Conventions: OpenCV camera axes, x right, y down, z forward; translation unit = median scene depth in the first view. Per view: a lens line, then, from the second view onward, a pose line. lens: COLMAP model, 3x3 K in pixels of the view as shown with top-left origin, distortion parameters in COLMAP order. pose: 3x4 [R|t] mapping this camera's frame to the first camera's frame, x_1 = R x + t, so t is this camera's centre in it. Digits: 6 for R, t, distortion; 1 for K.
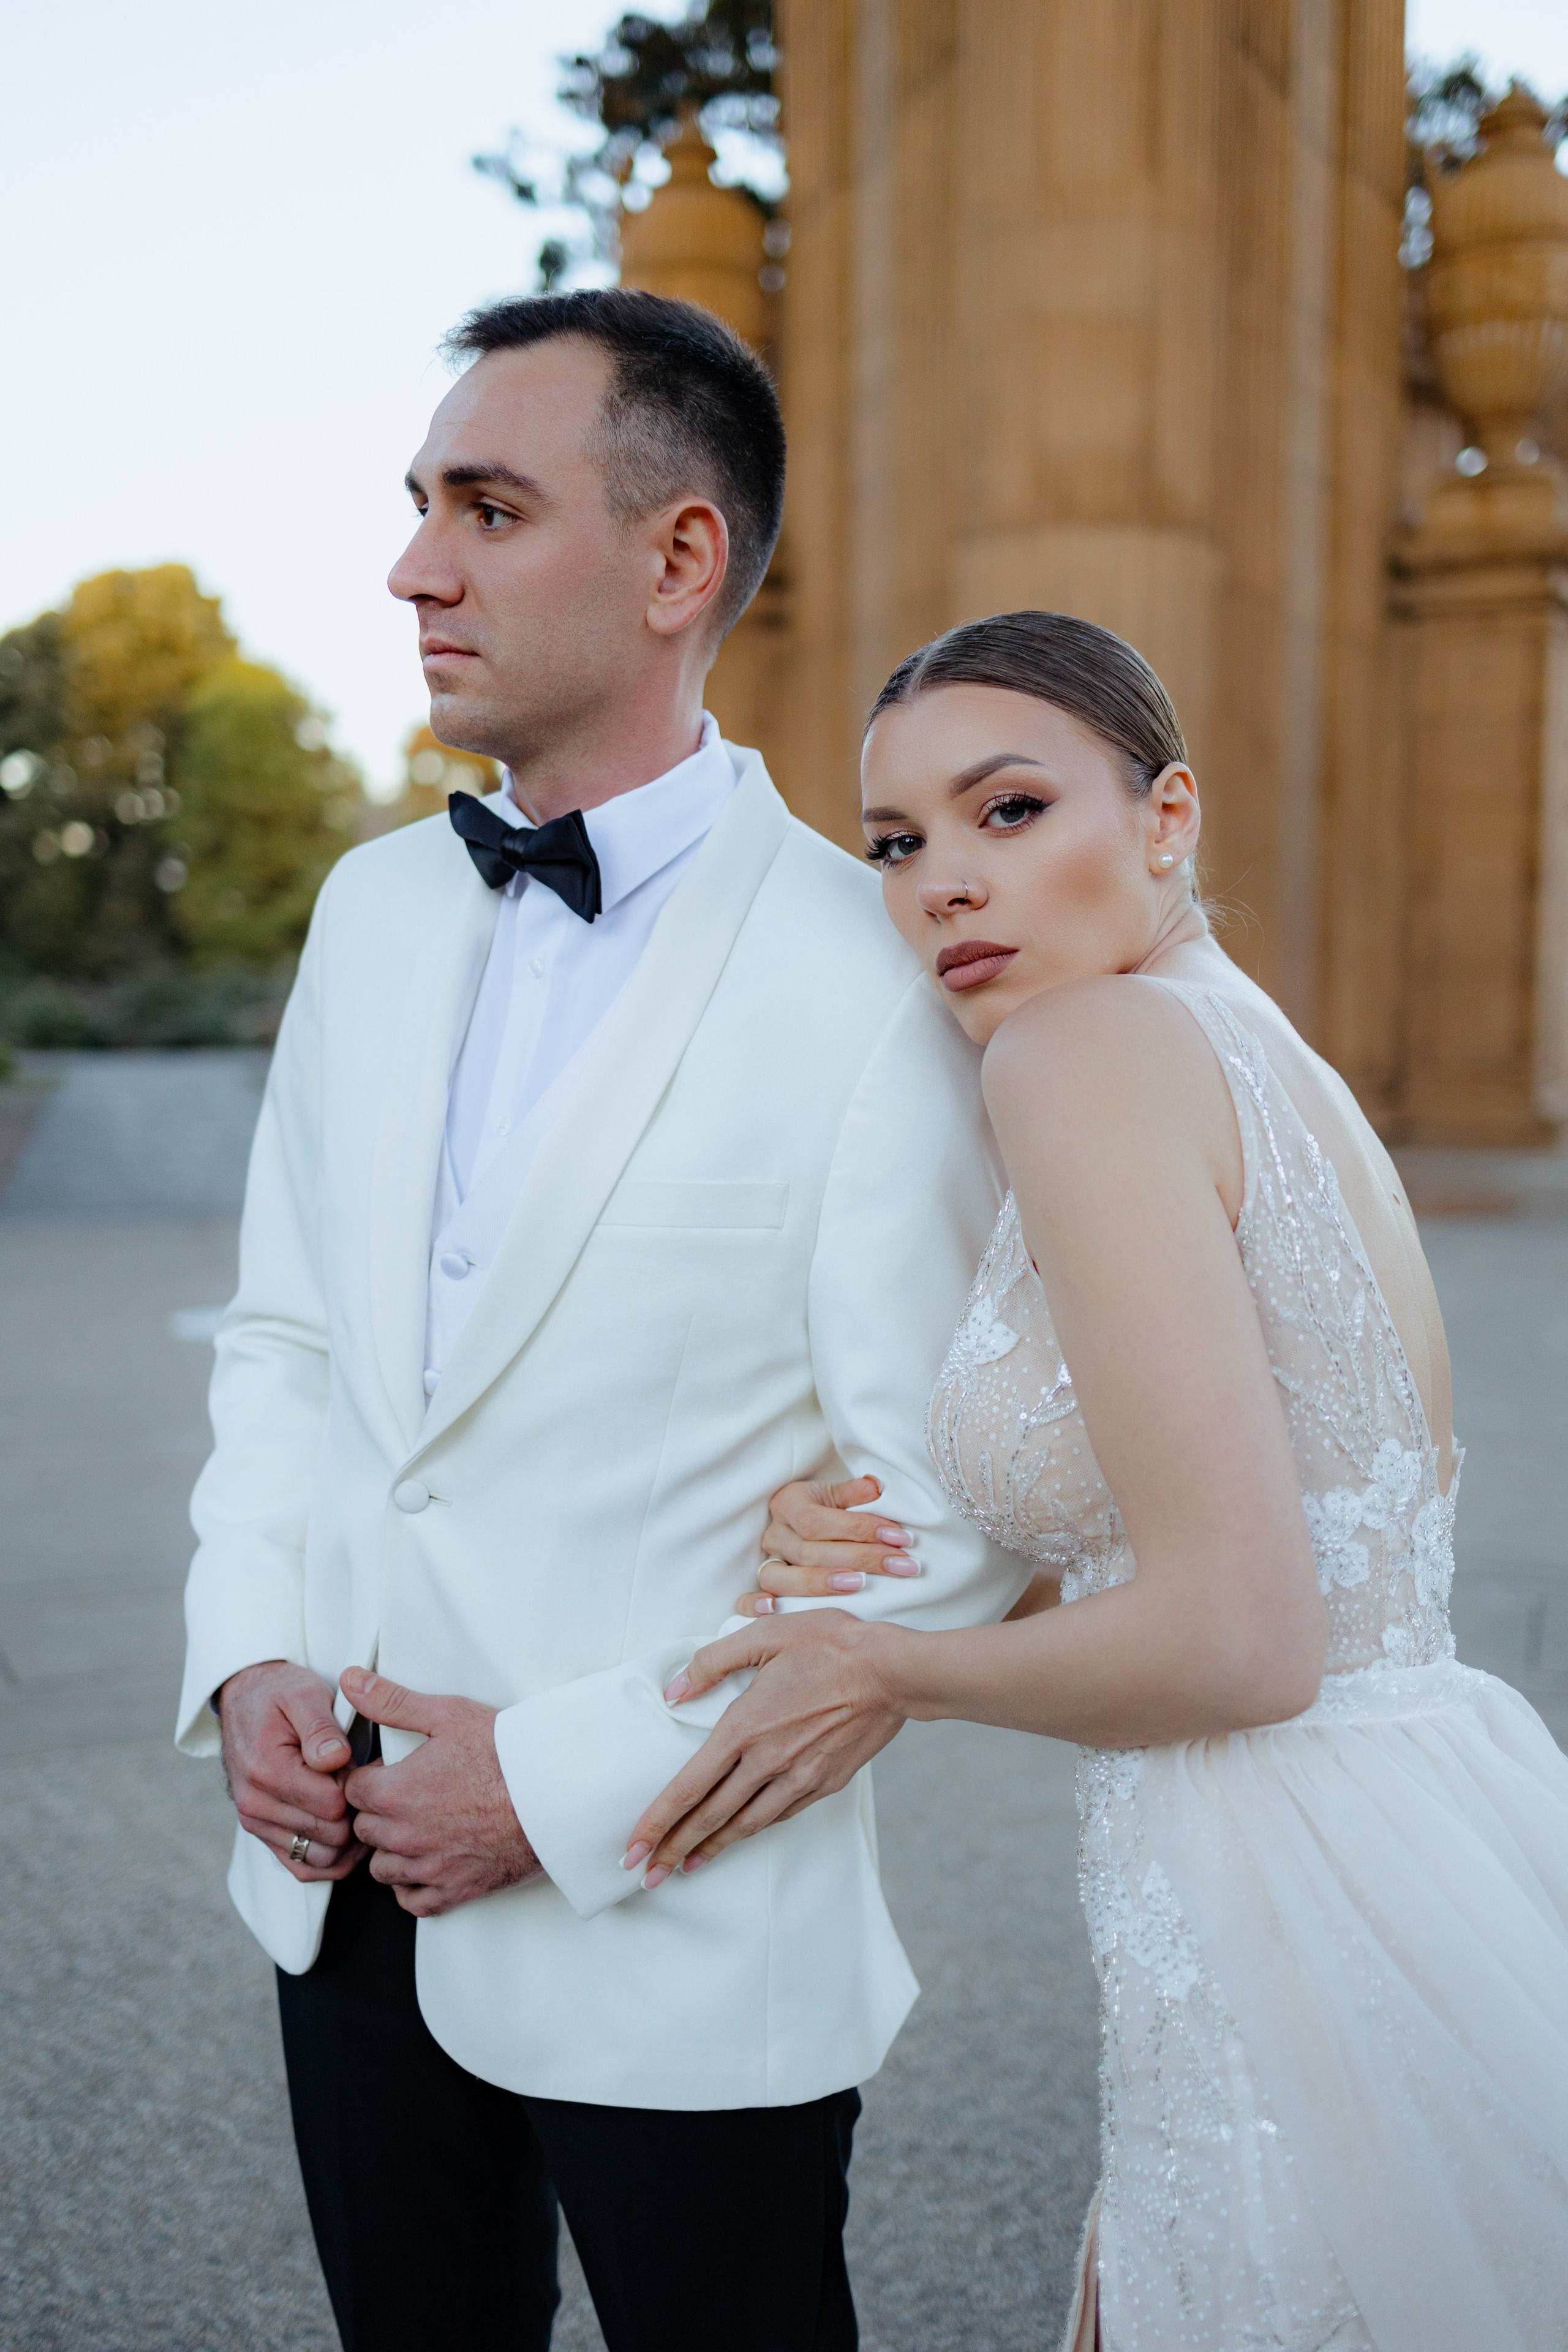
lens RADIAL K [[2397.4, 0, 784.0], [0, 2397.4, 1176.0], [0, 0, 1]] dist [0.003098, -0.002989]
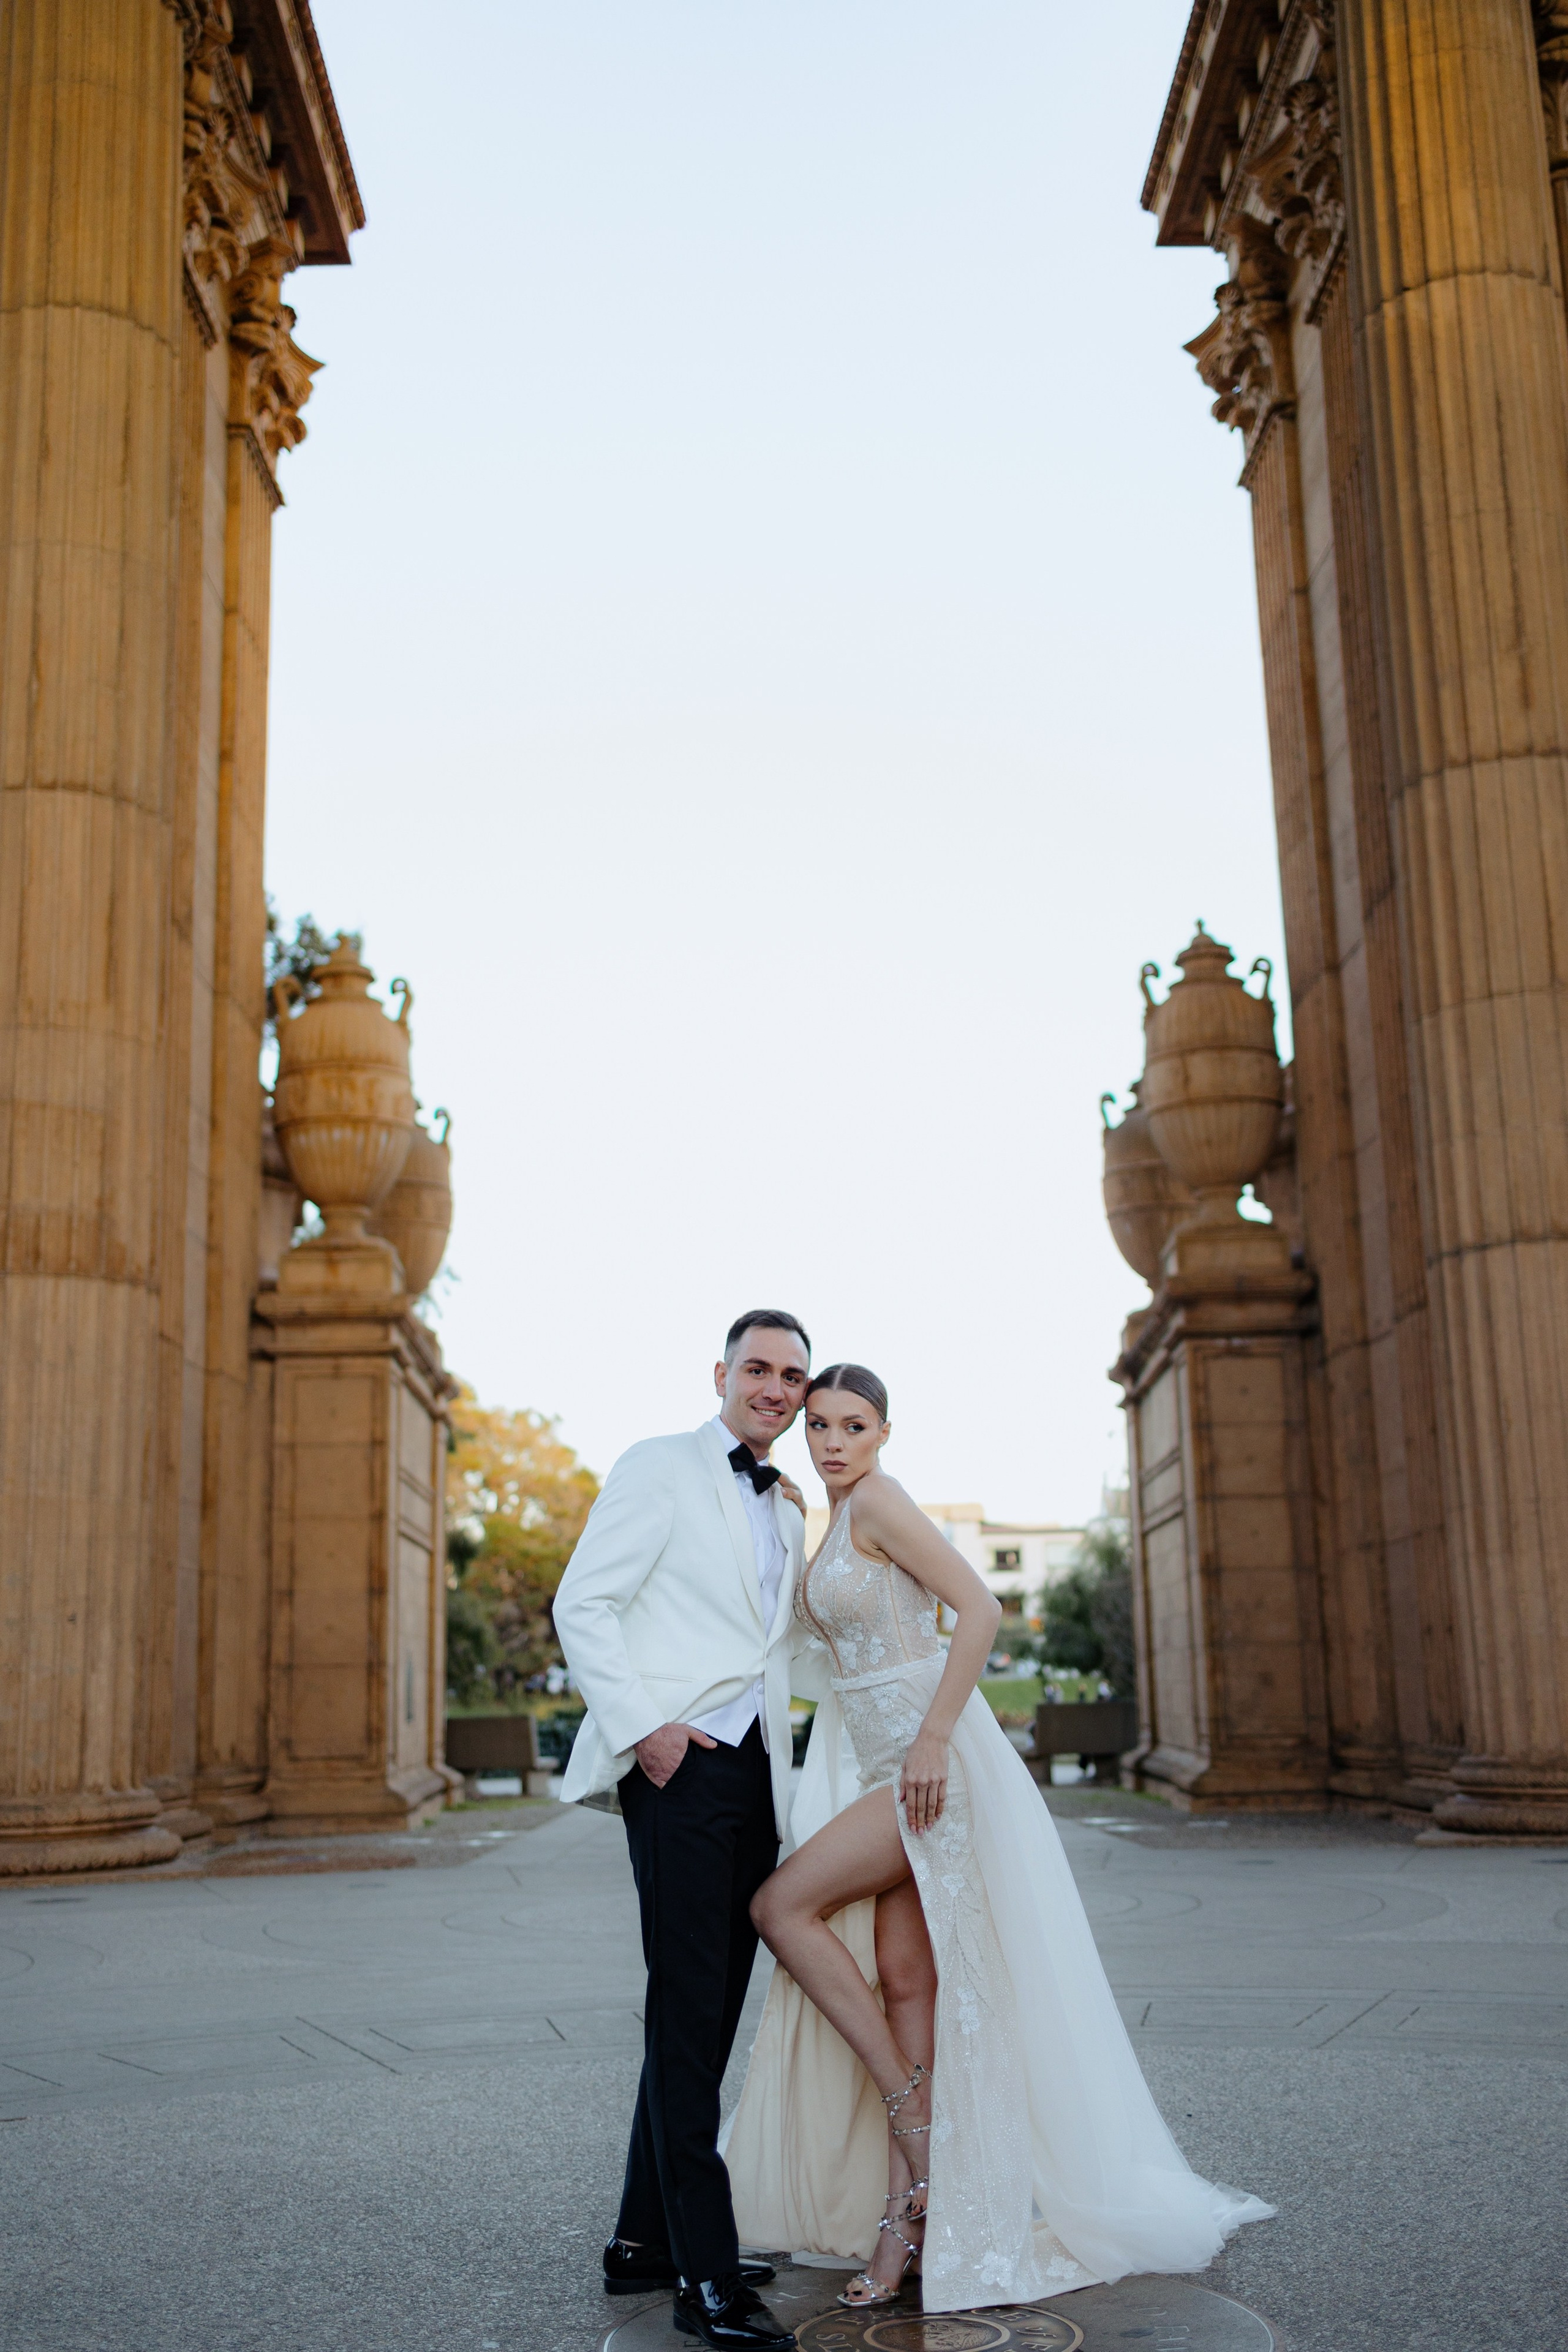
lens RADIAL K [[2439.8, 0, 754.4], [0, 2439.8, 1203.4], [0, 0, 1]] dist [0.060701, -0.009645]
pose [[0.873979, 0.073462, 0.480378, -0.112175], [0.067152, 0.960768, -0.269100, 0.029186], [-0.481301, 0.267446, 0.834759, -0.124963]]
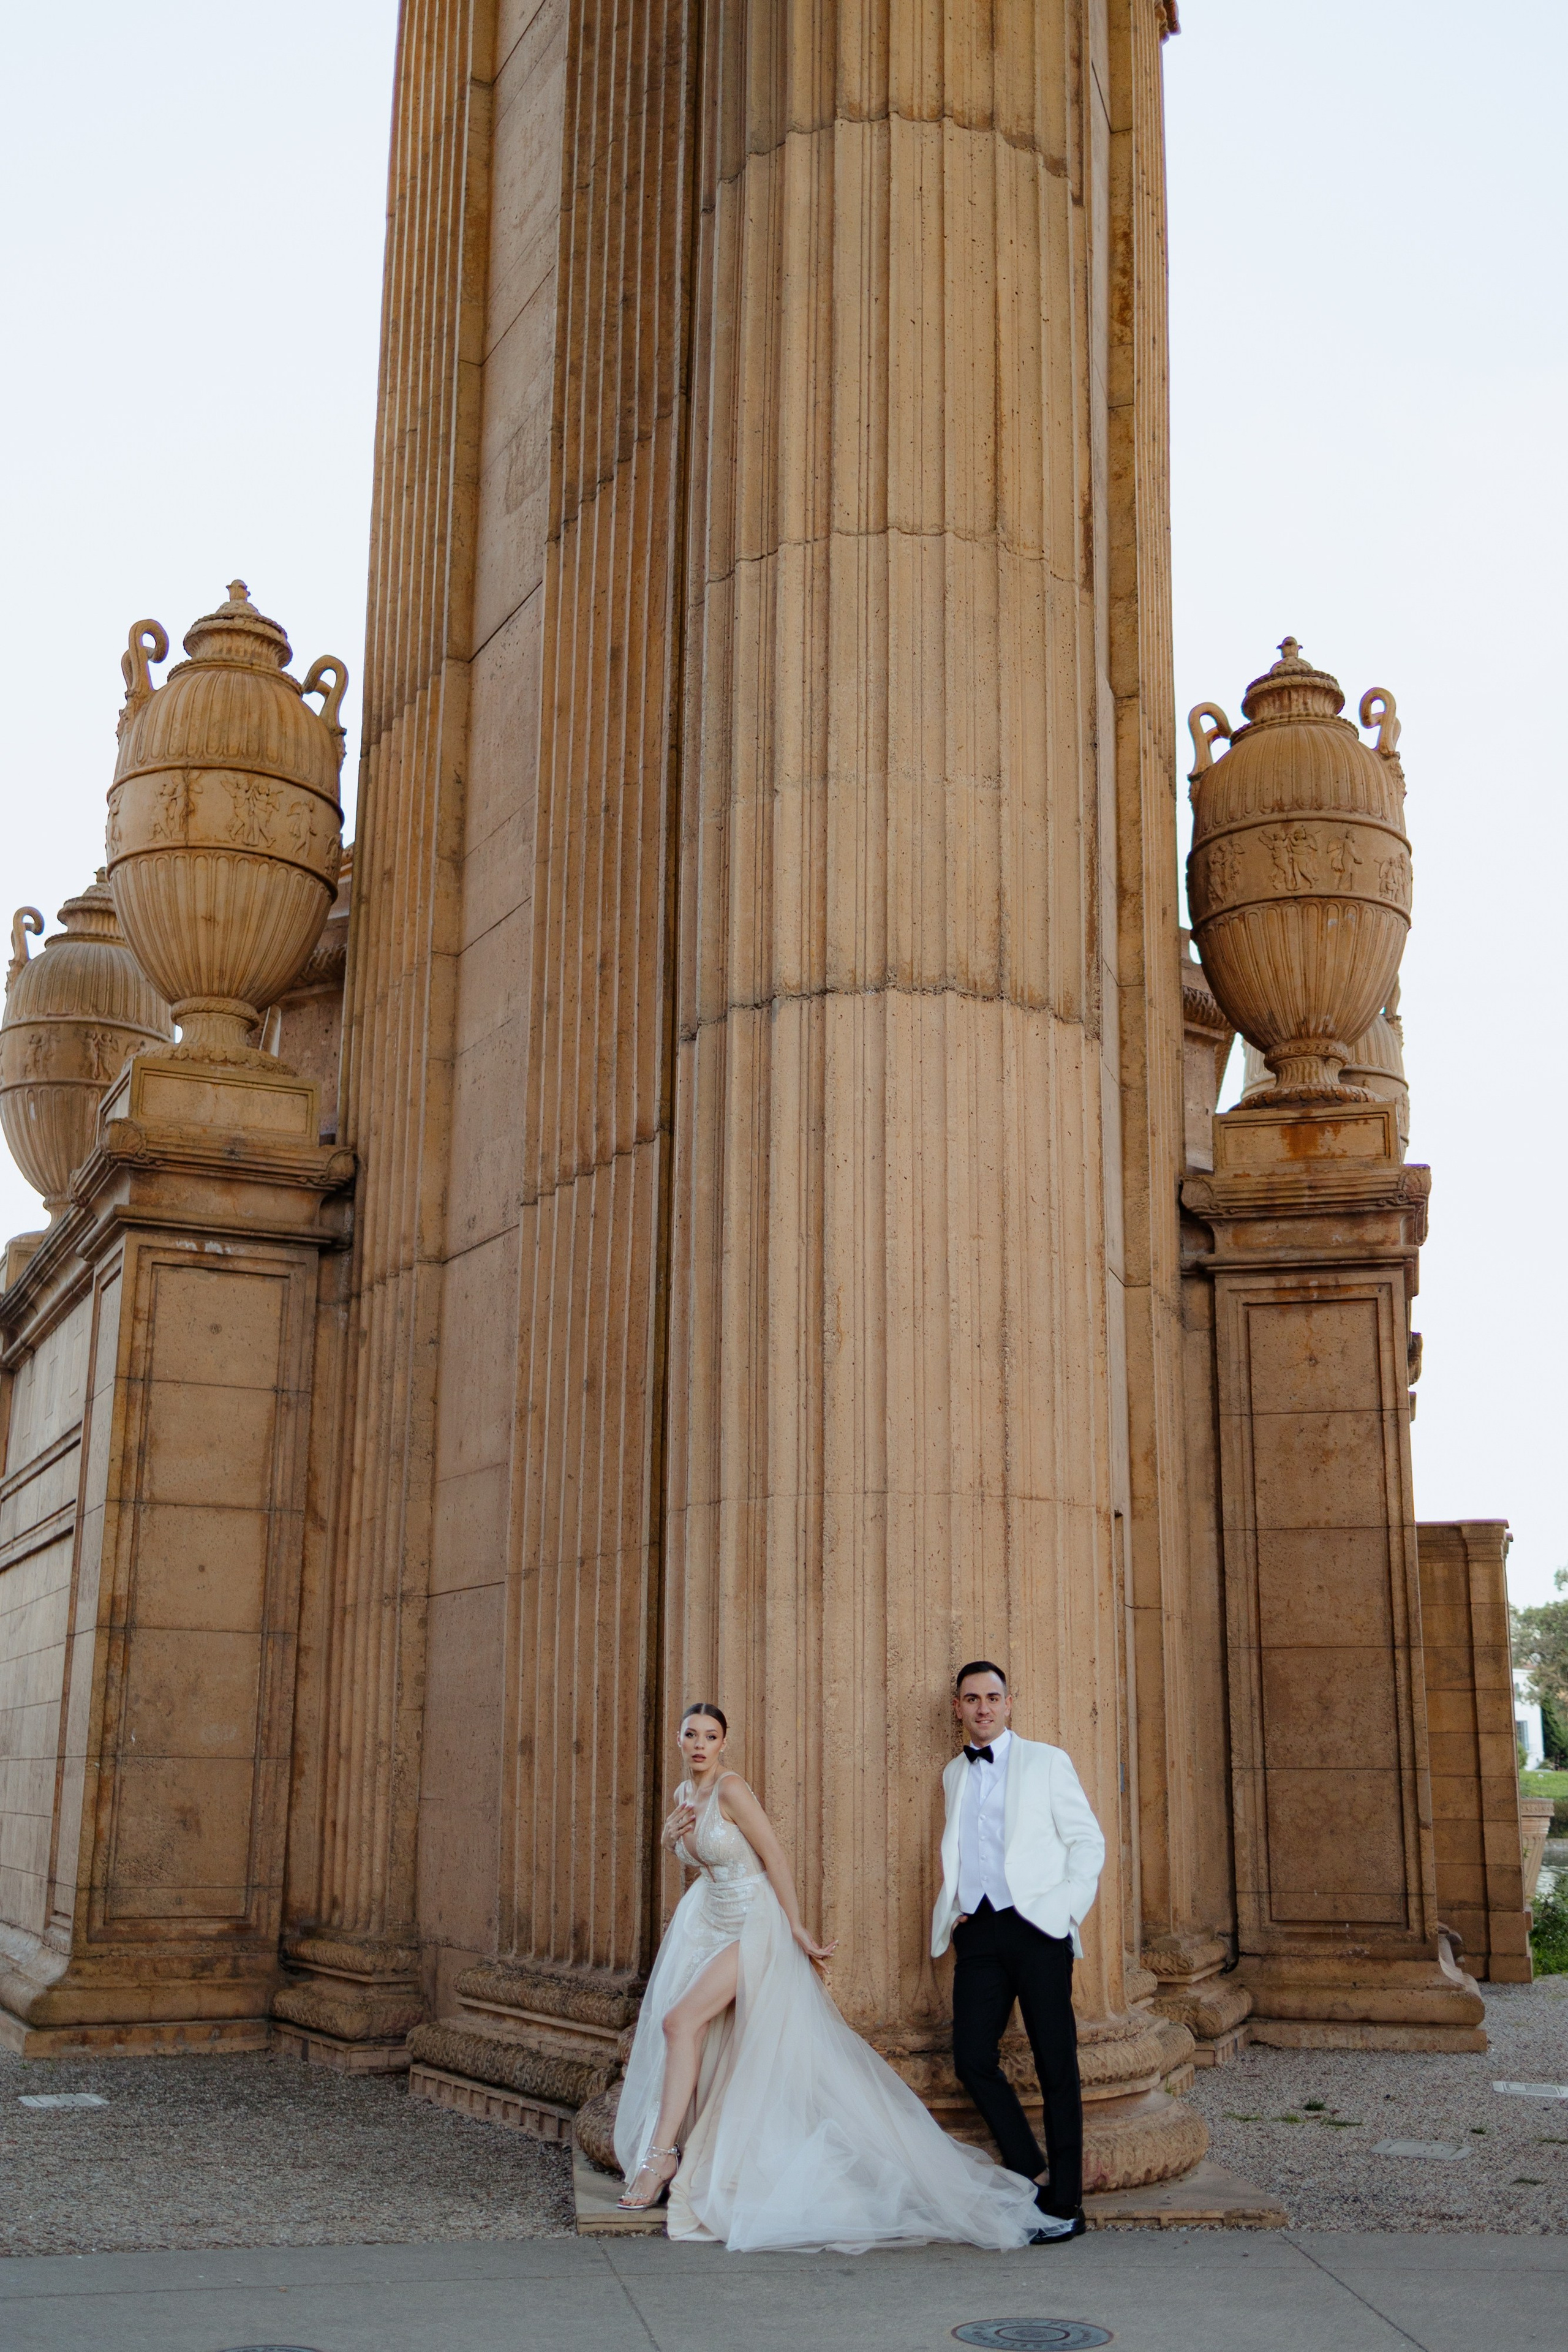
lens RADIAL K [[2380.9, 0, 788.6], [0, 2380.9, 1225.3], [0, 0, 1]] dist [0.001269, -0.009524]
pose [[0.536784, 0.201078, 0.819408, 0.187036], [0.063398, 0.958828, -0.276822, -0.014326], [-0.841334, 0.200543, 0.501936, 0.279266]]
